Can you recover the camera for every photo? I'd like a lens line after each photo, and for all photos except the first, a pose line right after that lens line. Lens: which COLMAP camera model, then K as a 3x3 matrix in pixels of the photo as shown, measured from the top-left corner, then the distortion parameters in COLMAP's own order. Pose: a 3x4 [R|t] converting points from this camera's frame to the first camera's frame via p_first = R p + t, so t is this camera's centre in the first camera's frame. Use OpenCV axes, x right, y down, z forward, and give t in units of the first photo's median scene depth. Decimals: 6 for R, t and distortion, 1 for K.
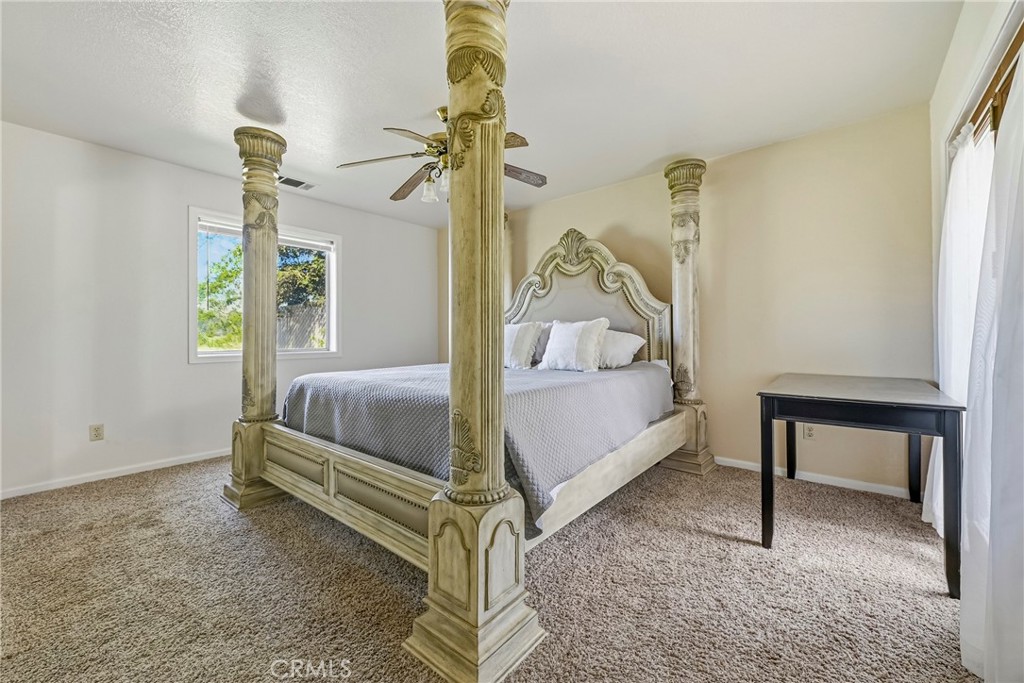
lens RADIAL K [[407.7, 0, 514.6], [0, 407.7, 335.6], [0, 0, 1]] dist [0.000681, -0.000480]
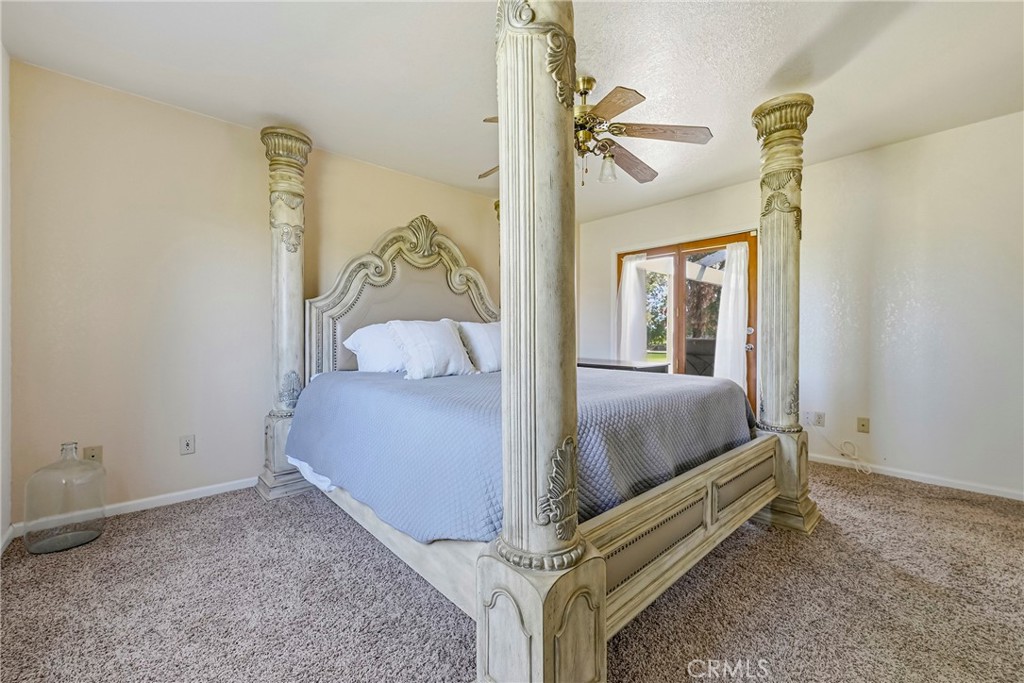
lens RADIAL K [[407.7, 0, 514.0], [0, 407.7, 342.0], [0, 0, 1]] dist [0.000681, -0.000480]
pose [[0.146972, 0.005364, 0.989126, -0.687227], [0.010501, 0.999920, -0.006983, 0.019600], [-0.989085, 0.011413, 0.146904, 0.667140]]
